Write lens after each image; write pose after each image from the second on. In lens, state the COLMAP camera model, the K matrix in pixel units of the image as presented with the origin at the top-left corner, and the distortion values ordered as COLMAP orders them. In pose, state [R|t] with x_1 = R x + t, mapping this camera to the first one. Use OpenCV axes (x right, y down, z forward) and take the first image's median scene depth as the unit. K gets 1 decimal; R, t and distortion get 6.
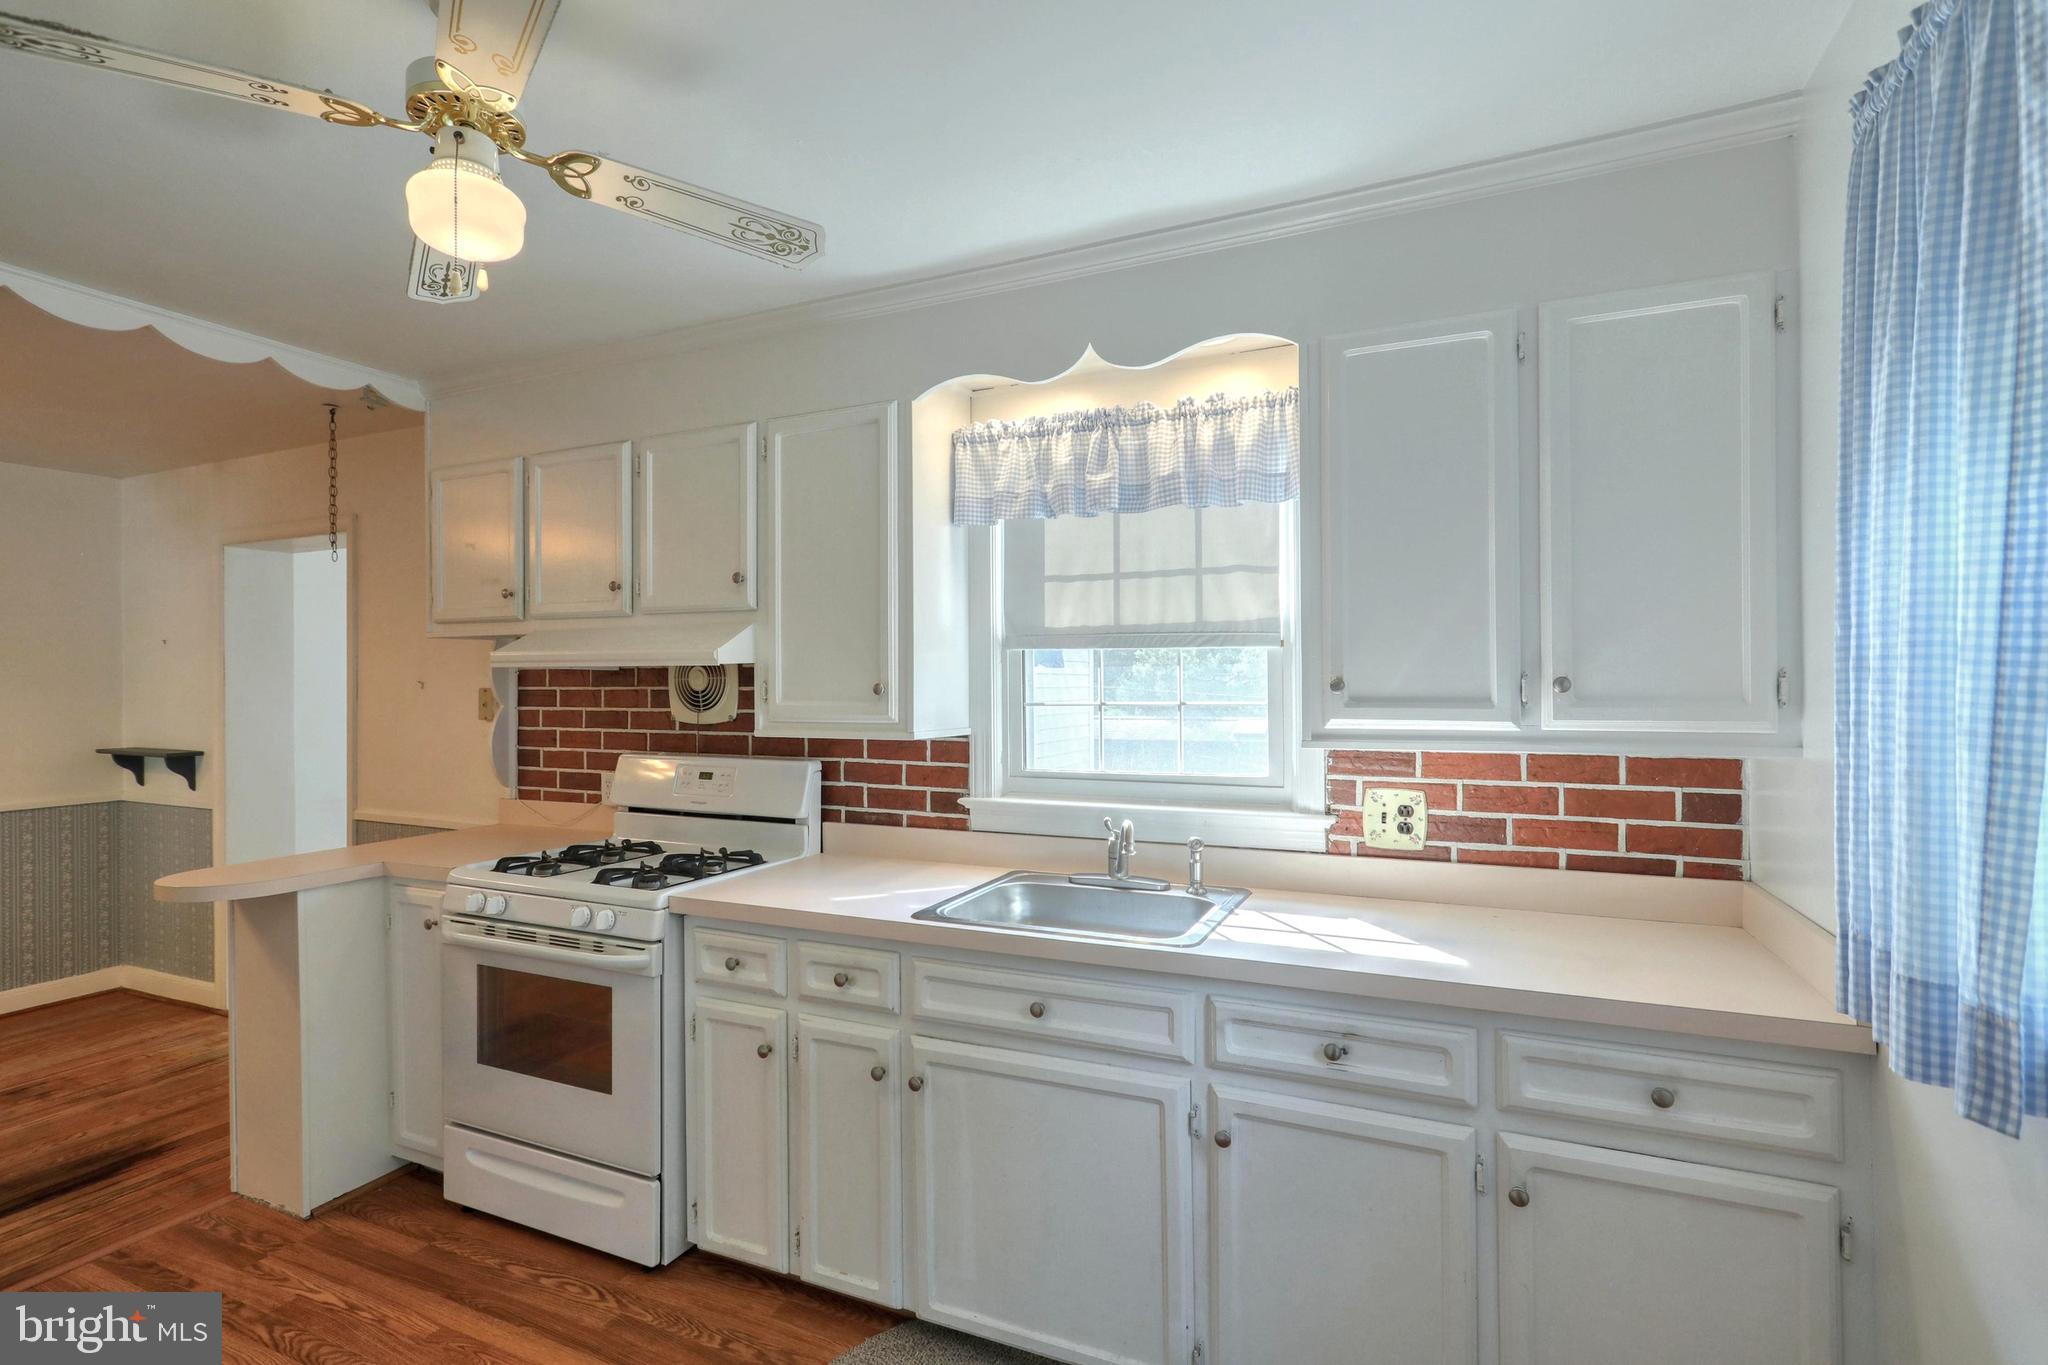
lens RADIAL K [[972.9, 0, 1018.8], [0, 972.9, 684.1], [0, 0, 1]] dist [0.002291, -0.001553]
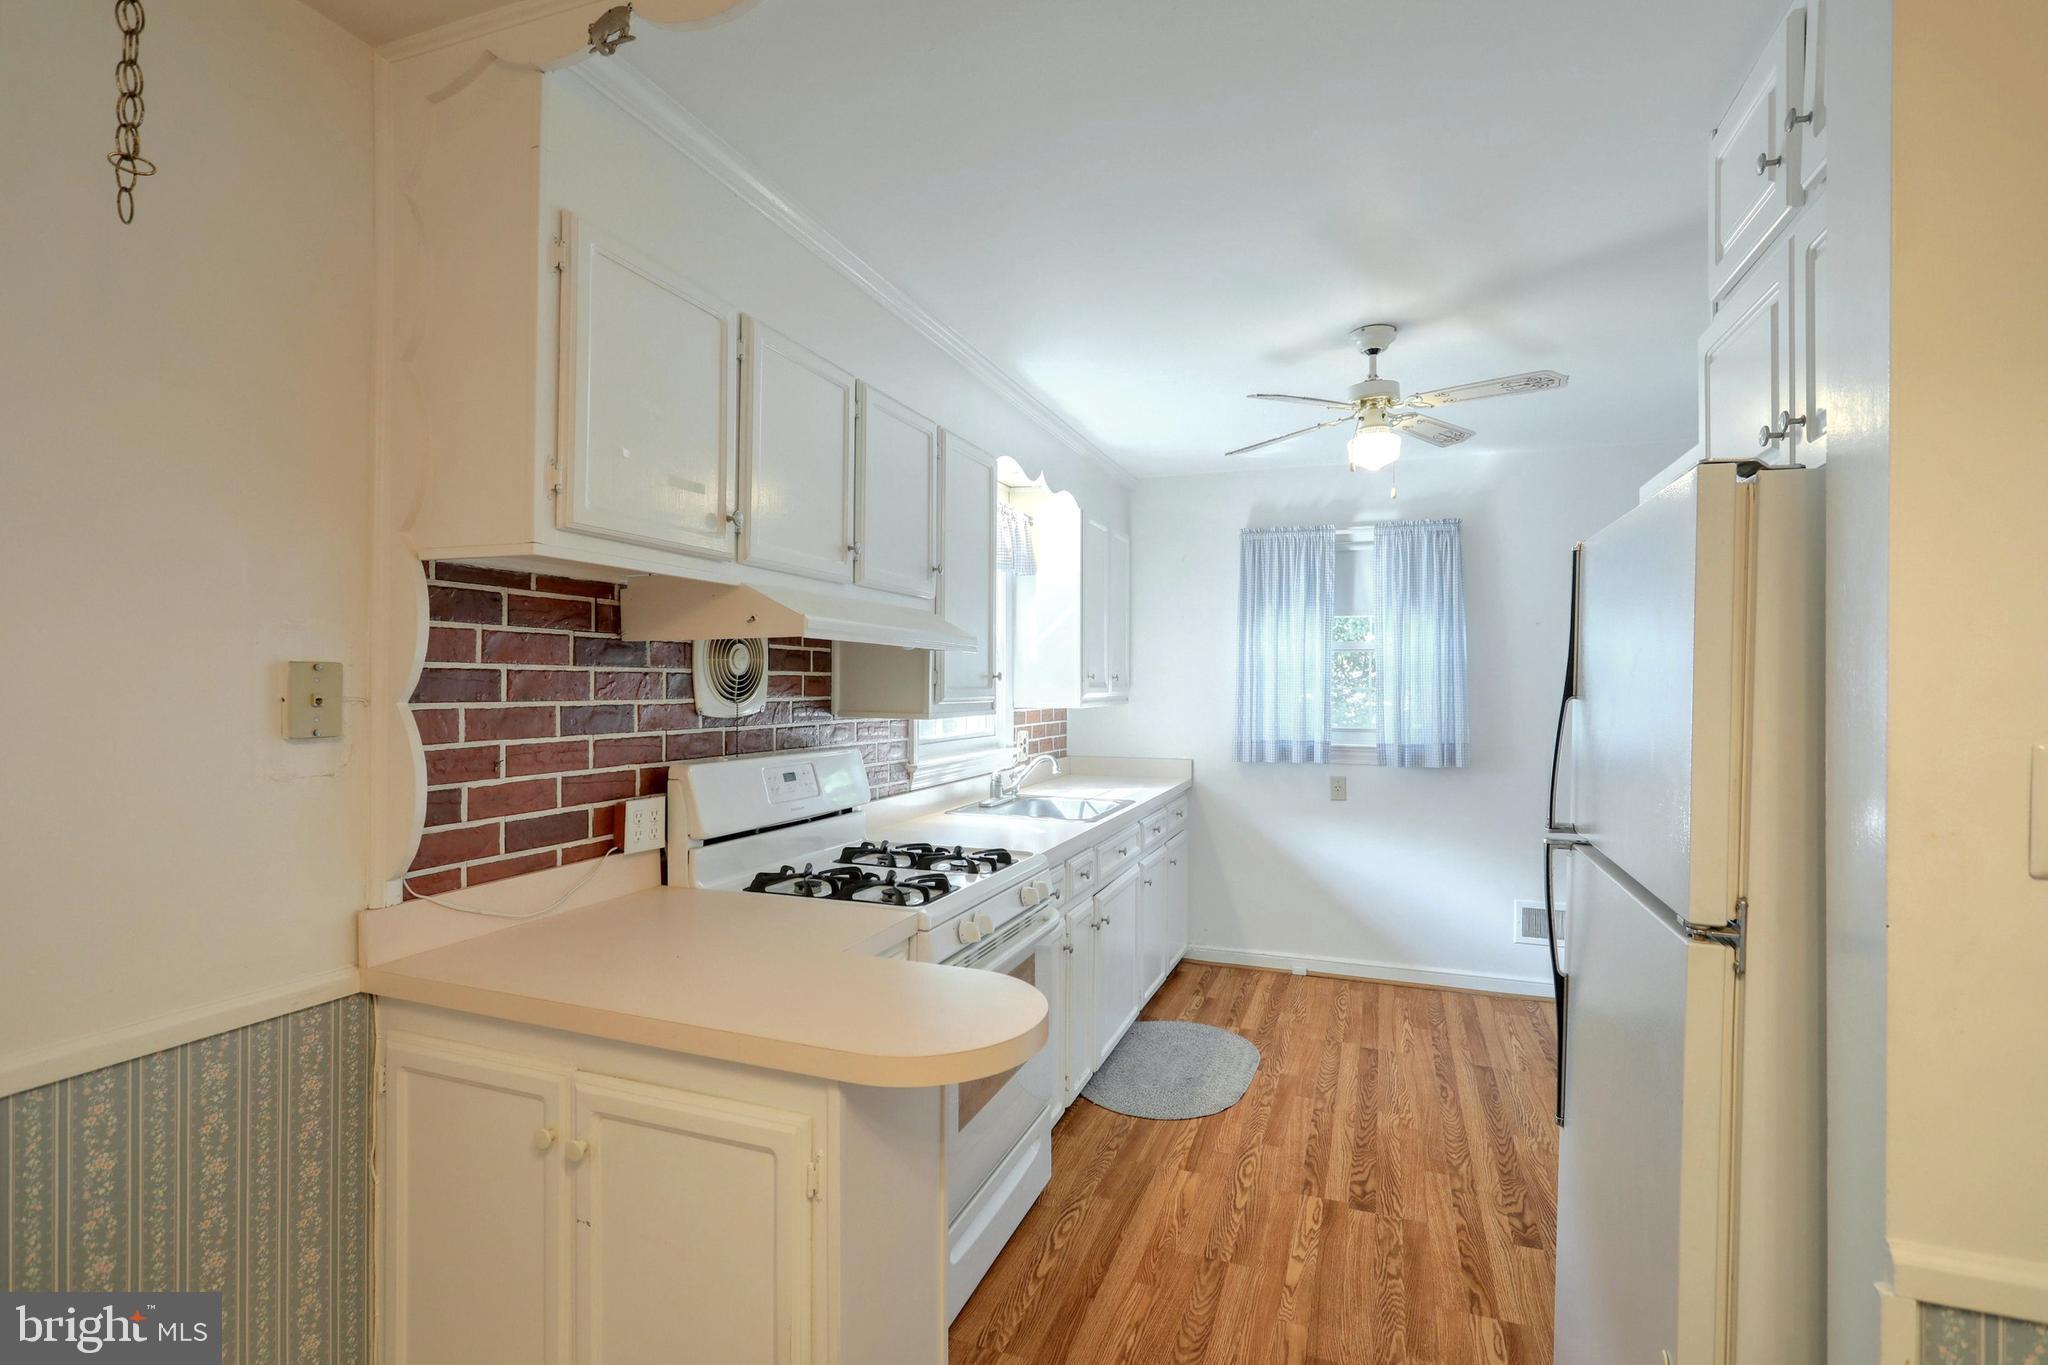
lens RADIAL K [[972.9, 0, 1016.9], [0, 972.9, 683.0], [0, 0, 1]] dist [0.002291, -0.001553]
pose [[-0.065460, 0.003196, 0.997850, -1.097513], [-0.007466, 0.999965, -0.003692, 0.014041], [-0.997827, -0.007691, -0.065434, 0.807131]]
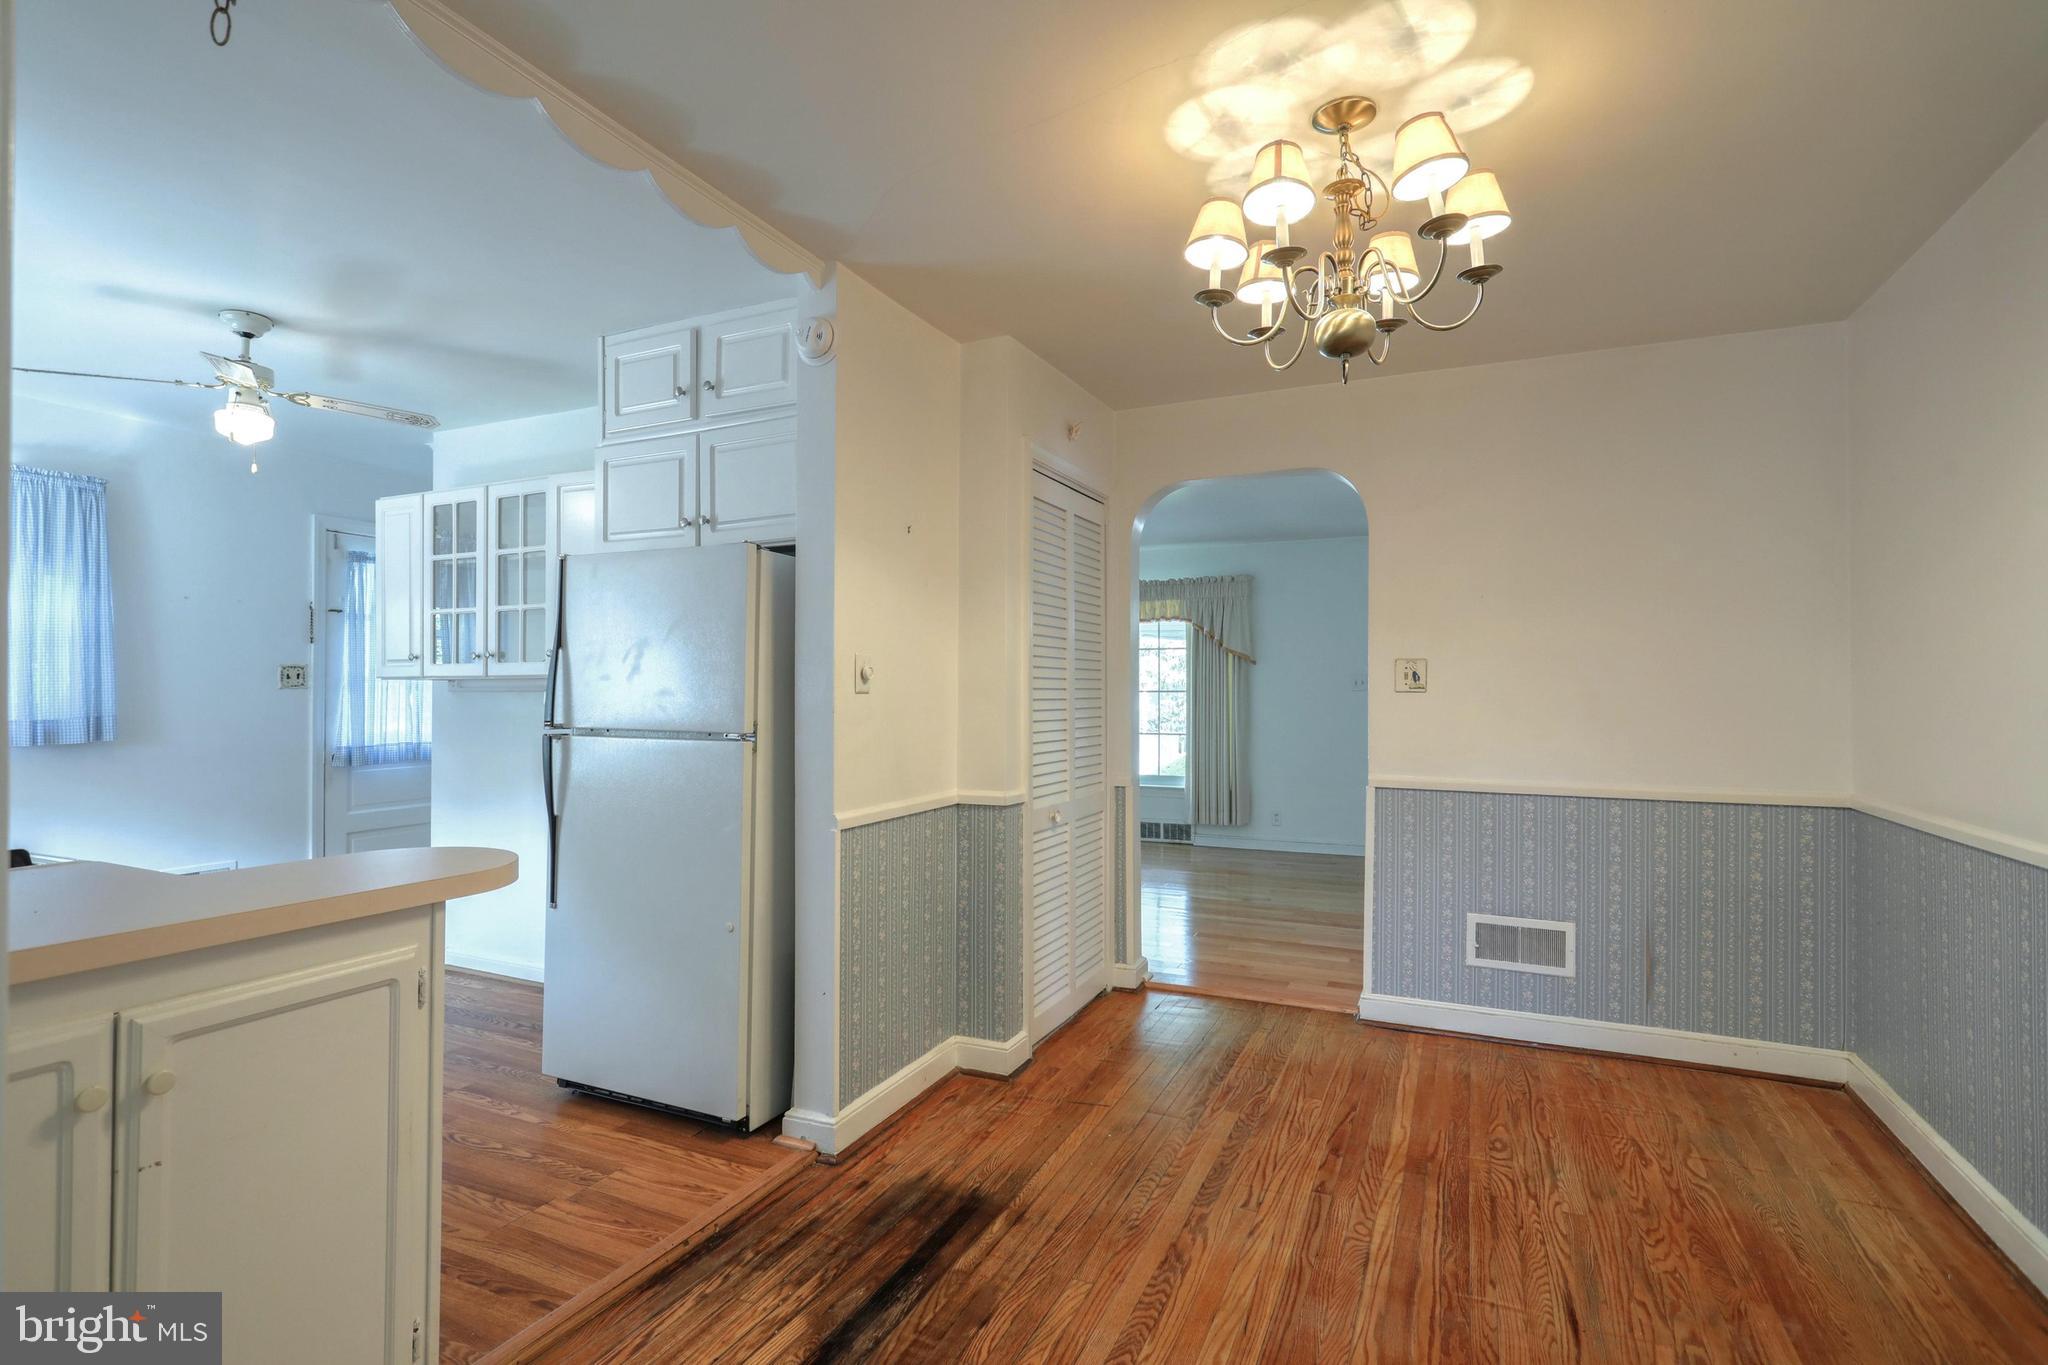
lens RADIAL K [[972.9, 0, 1014.3], [0, 972.9, 680.8], [0, 0, 1]] dist [0.002291, -0.001553]
pose [[-0.999901, 0.003196, 0.013684, -1.006533], [0.002985, 0.999878, -0.015352, 0.065437], [-0.013732, -0.015310, -0.999789, 1.373439]]
